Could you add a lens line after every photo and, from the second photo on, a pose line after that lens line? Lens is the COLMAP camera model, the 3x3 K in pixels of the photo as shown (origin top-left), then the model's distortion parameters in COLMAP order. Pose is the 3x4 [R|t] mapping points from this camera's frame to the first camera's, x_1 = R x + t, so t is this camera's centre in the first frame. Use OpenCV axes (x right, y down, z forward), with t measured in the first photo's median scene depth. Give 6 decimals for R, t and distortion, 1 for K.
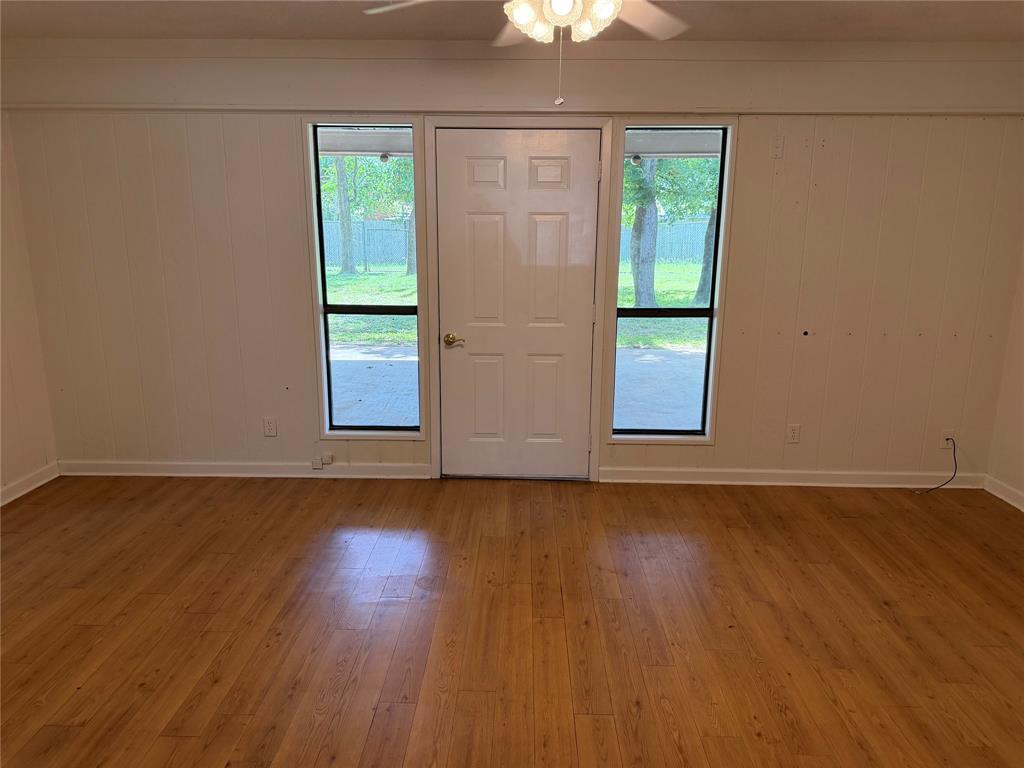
lens RADIAL K [[728.0, 0, 510.0], [0, 728.0, 389.7], [0, 0, 1]] dist [0.060022, -0.062509]
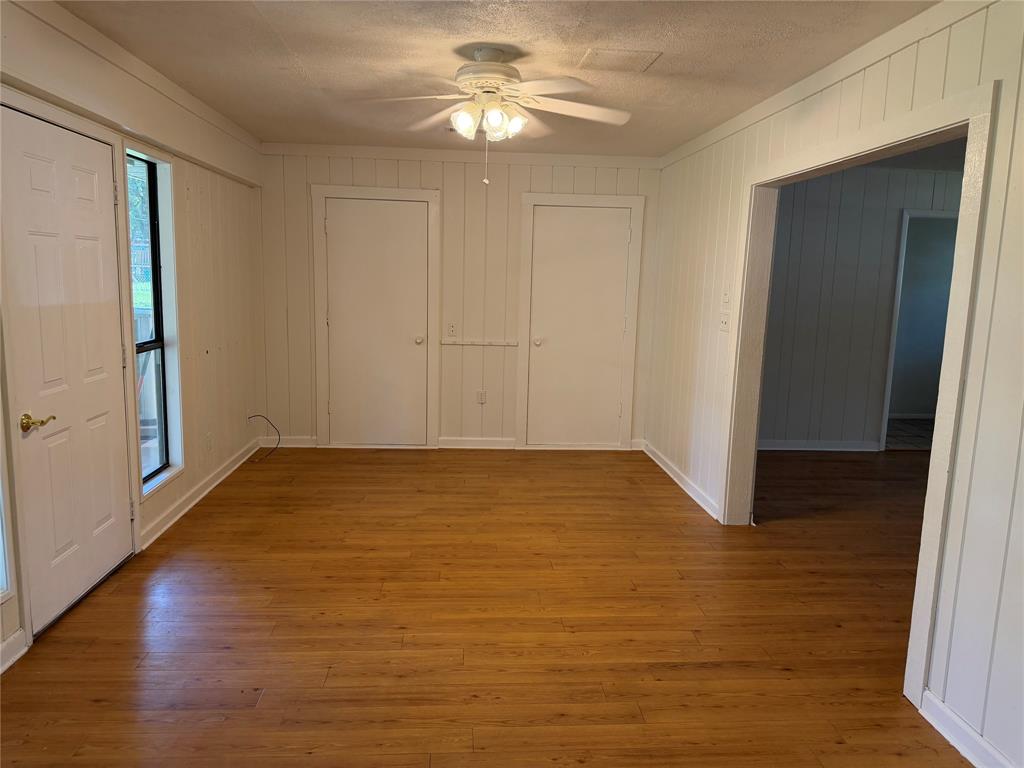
lens RADIAL K [[728.0, 0, 512.1], [0, 728.0, 381.4], [0, 0, 1]] dist [0.060022, -0.062509]
pose [[-0.103492, -0.150910, 0.983115, -1.006425], [0.197103, 0.965709, 0.168987, -0.170383], [-0.974905, 0.211263, -0.070198, 0.805477]]
